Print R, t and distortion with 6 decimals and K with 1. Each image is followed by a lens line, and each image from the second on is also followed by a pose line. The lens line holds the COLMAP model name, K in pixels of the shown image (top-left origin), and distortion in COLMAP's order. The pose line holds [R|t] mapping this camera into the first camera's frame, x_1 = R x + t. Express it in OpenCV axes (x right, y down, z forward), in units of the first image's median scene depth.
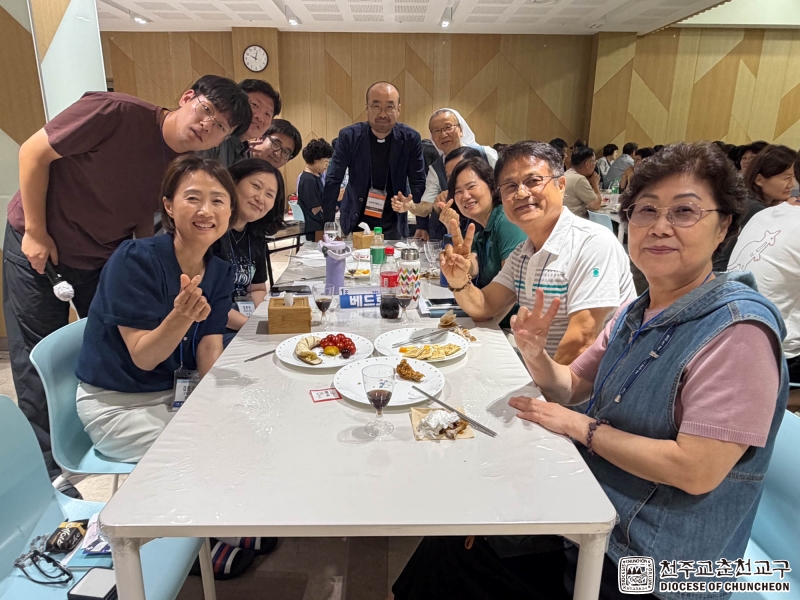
lens RADIAL K [[538.1, 0, 400.0], [0, 538.1, 300.0], [0, 0, 1]] dist [-0.000253, 0.003014]
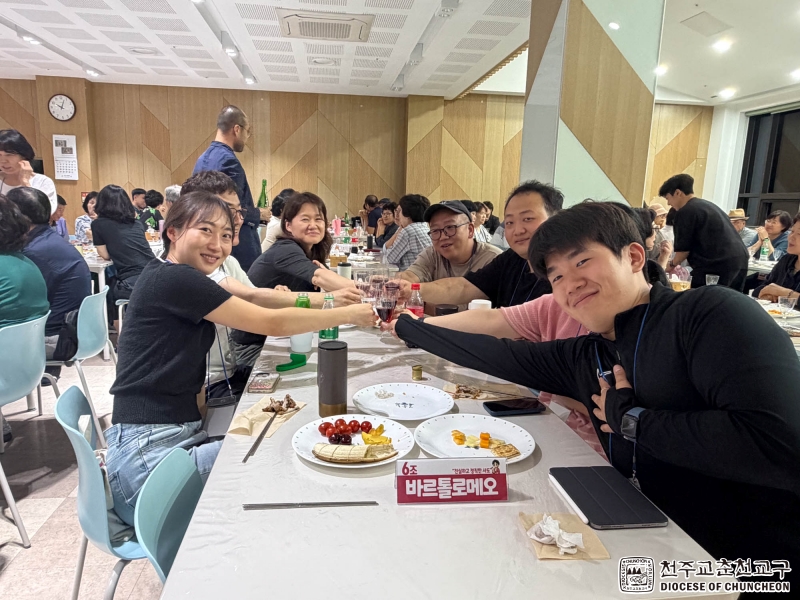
lens RADIAL K [[538.1, 0, 400.0], [0, 538.1, 300.0], [0, 0, 1]] dist [-0.000253, 0.003014]
pose [[0.994646, -0.000895, 0.103334, 0.236731], [0.010973, 0.995224, -0.097003, 0.000778], [-0.102754, 0.097618, 0.989905, 0.002790]]
